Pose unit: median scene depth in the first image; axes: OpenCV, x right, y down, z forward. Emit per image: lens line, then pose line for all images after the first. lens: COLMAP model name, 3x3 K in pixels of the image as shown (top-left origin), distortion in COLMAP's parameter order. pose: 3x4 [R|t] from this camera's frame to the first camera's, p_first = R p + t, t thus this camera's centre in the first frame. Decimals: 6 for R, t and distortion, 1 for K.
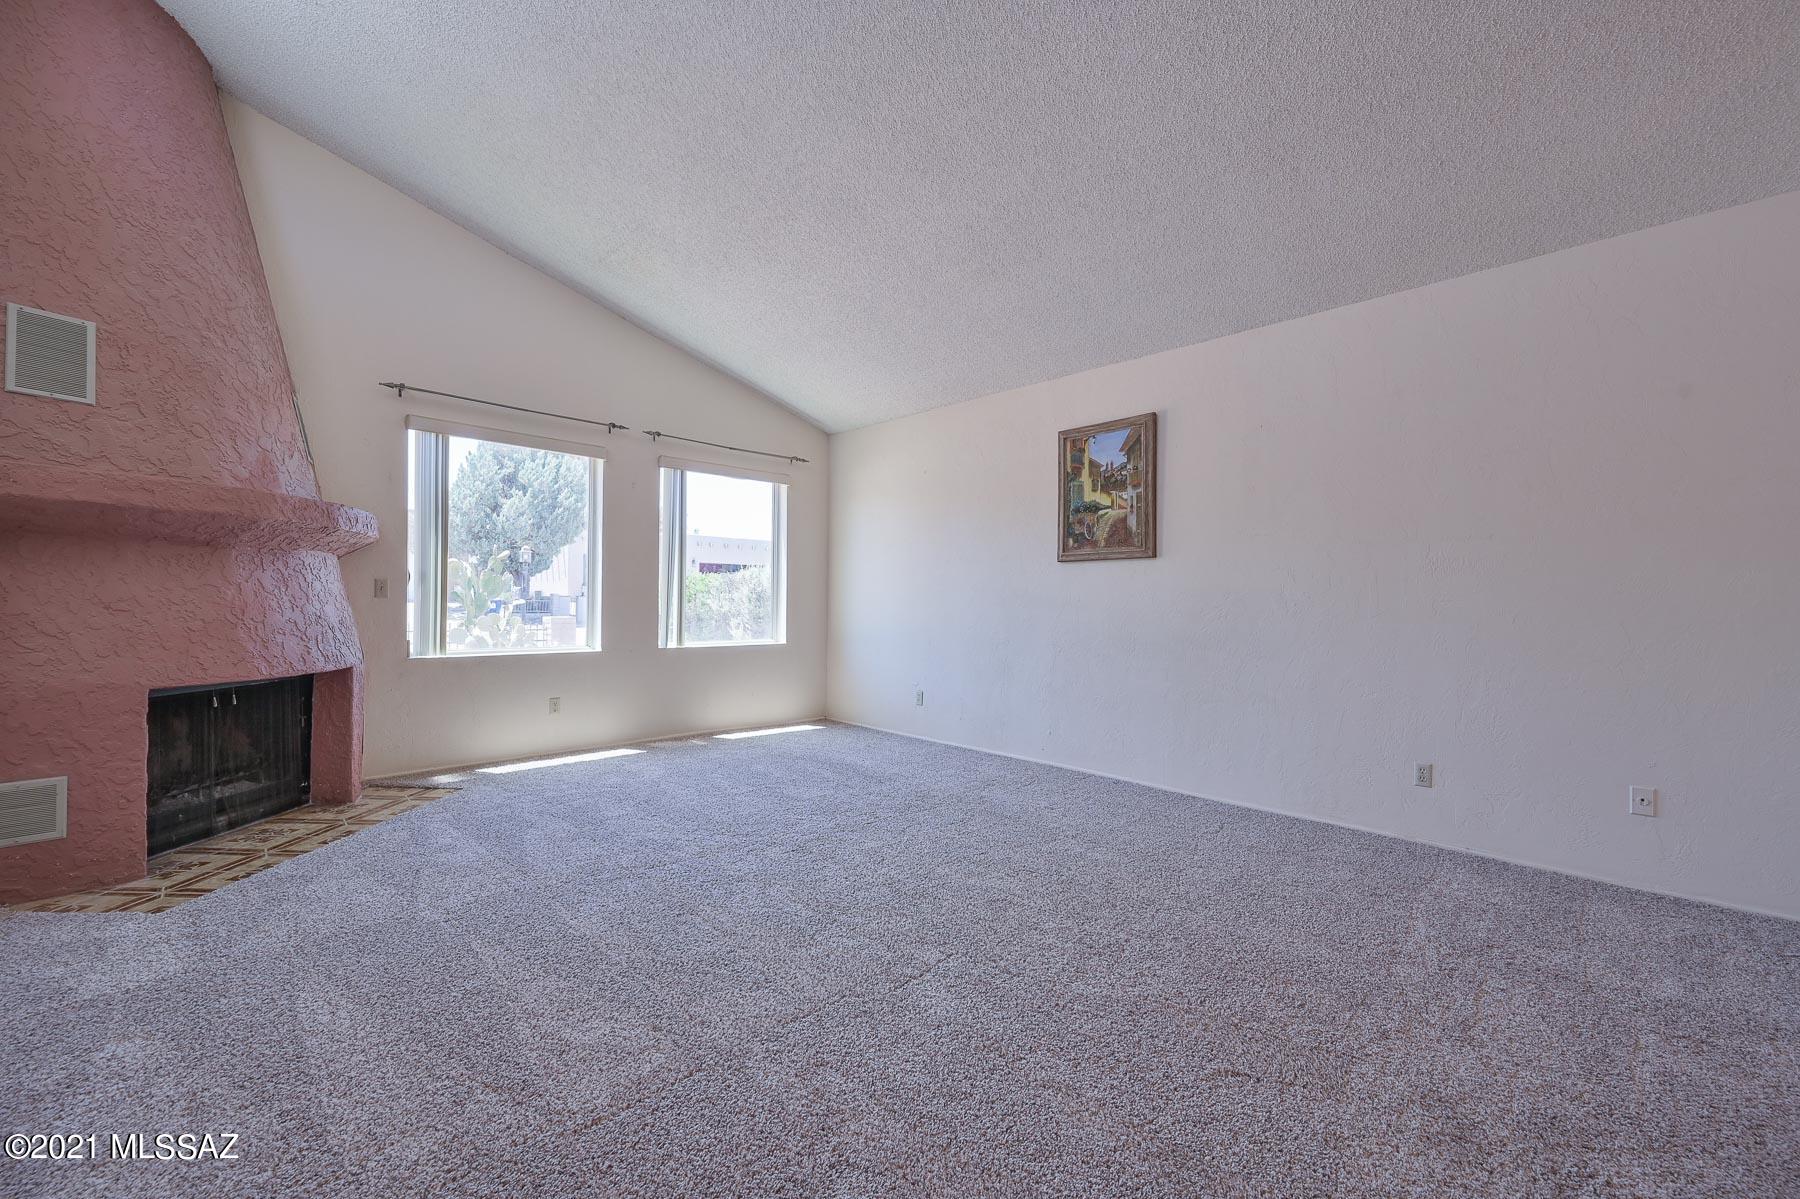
lens RADIAL K [[708.6, 0, 899.2], [0, 708.6, 601.4], [0, 0, 1]] dist [-0.004223, 0.000536]
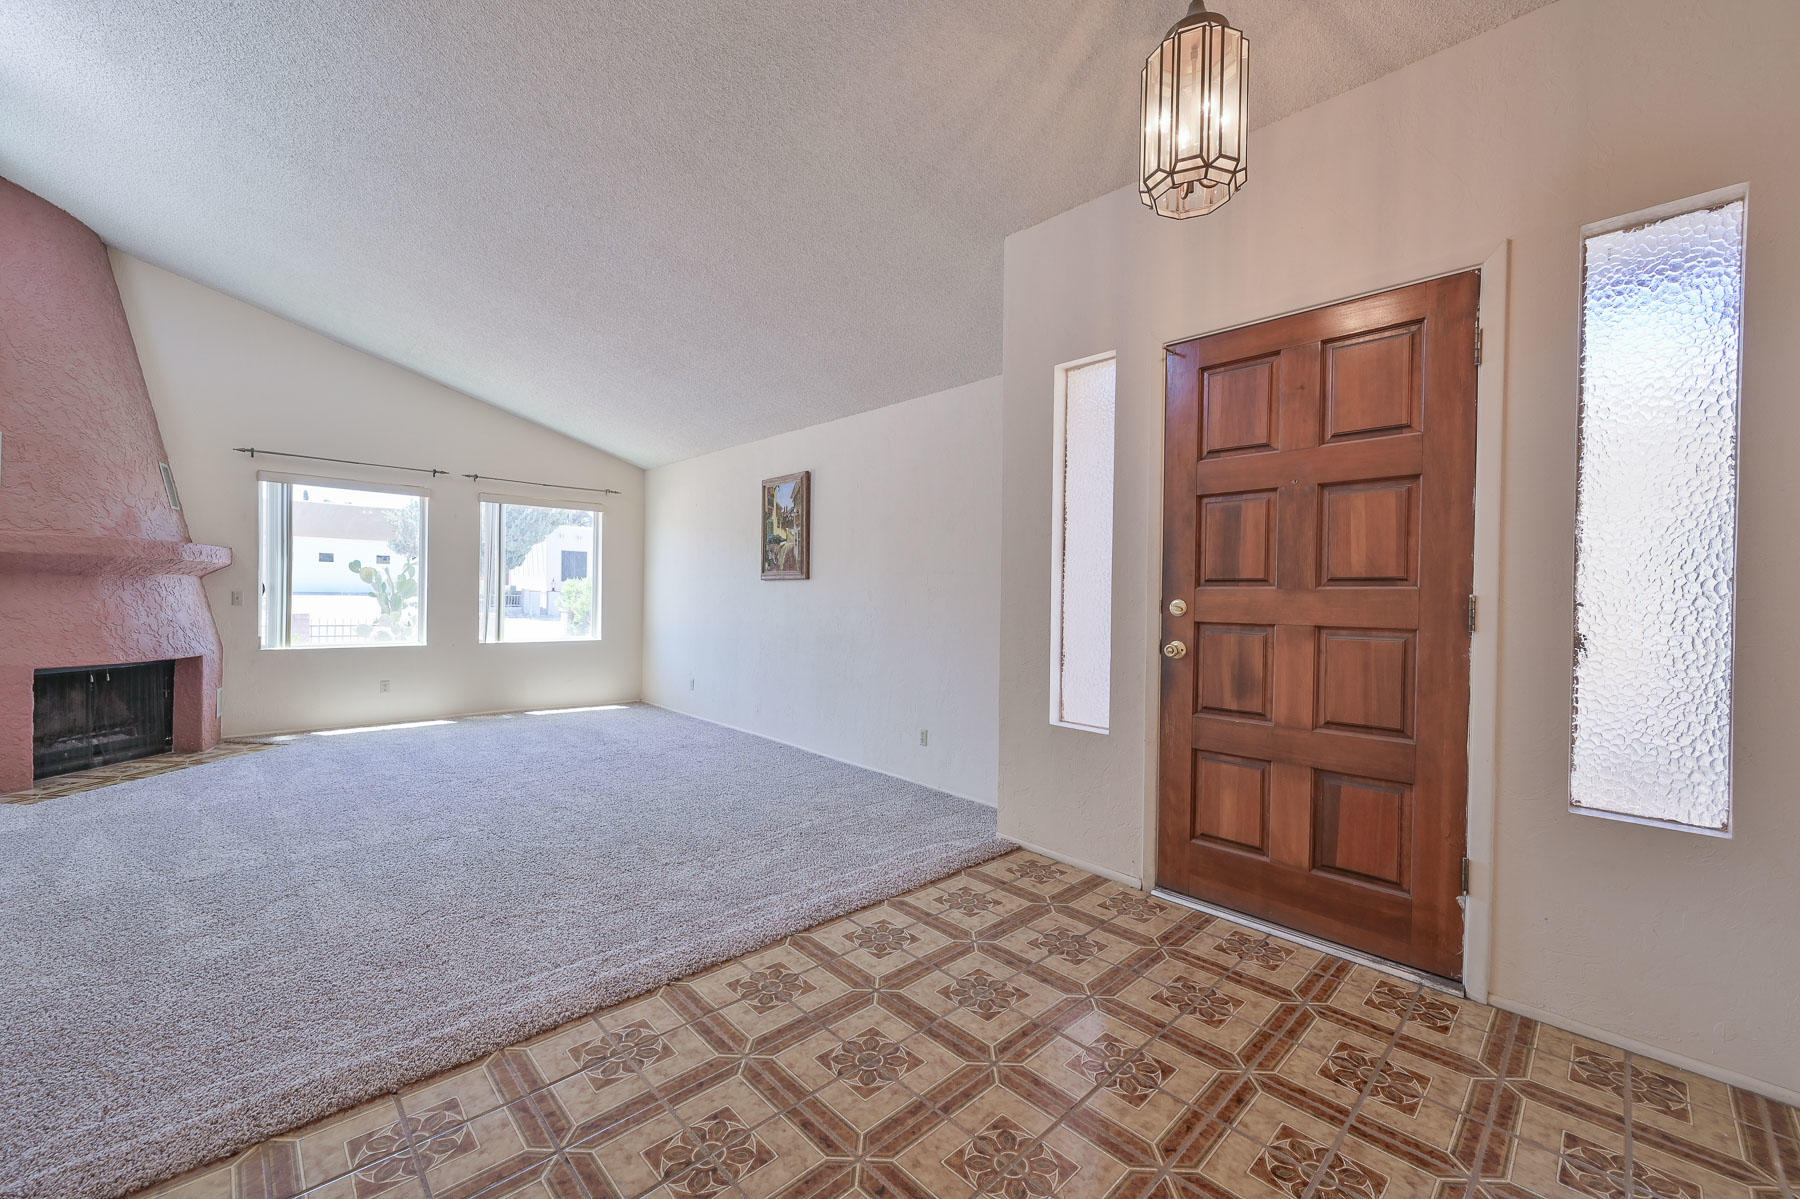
lens RADIAL K [[708.6, 0, 905.0], [0, 708.6, 599.5], [0, 0, 1]] dist [-0.004223, 0.000536]
pose [[0.999906, 0.007031, -0.011751, 0.573320], [-0.006952, 0.999953, 0.006771, -0.034684], [0.011798, -0.006689, 0.999908, -0.348400]]
